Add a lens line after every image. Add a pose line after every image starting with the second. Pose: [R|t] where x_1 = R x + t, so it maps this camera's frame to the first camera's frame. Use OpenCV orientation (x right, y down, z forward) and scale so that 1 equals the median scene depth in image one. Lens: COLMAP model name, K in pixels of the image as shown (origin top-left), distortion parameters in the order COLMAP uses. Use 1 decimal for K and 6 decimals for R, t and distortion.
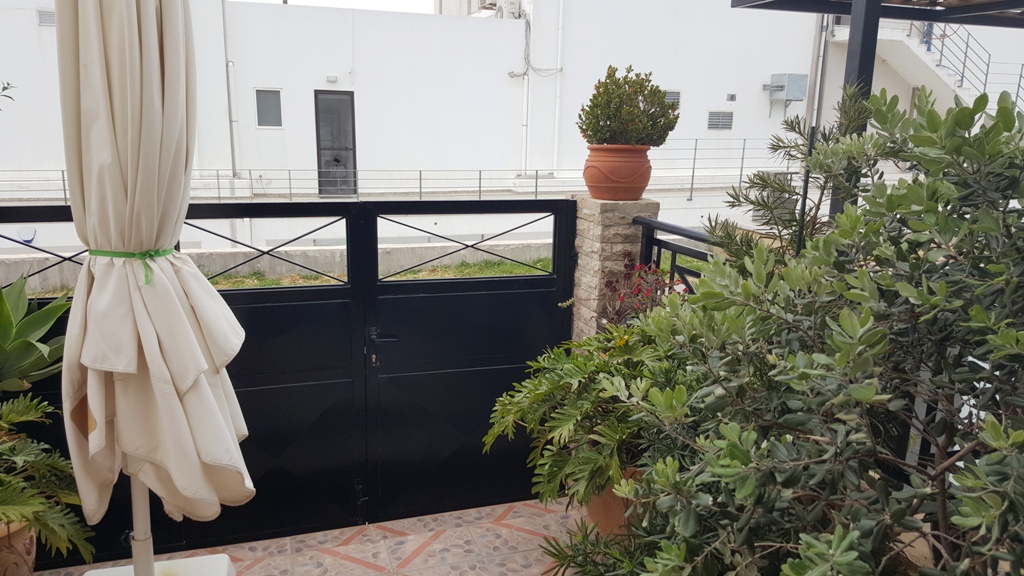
lens RADIAL K [[763.1, 0, 512.0], [0, 763.1, 288.0], [0, 0, 1]] dist [0.024229, -0.001044]
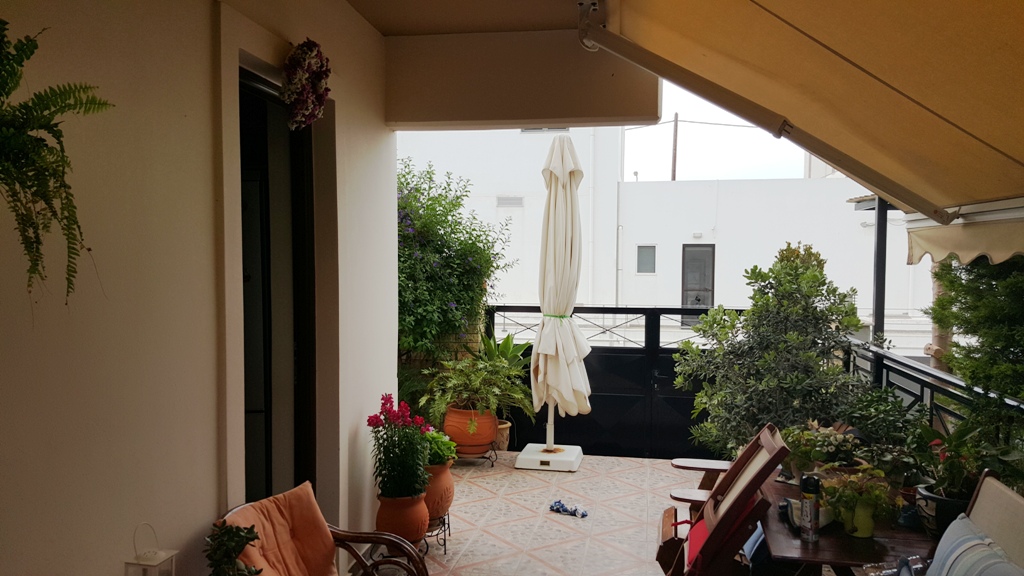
lens RADIAL K [[763.1, 0, 512.0], [0, 763.1, 288.0], [0, 0, 1]] dist [0.024229, -0.001044]
pose [[0.879239, 0.002227, -0.476375, 0.463384], [-0.090930, 0.982388, -0.163237, 0.212056], [0.467621, 0.186841, 0.863956, -1.007976]]
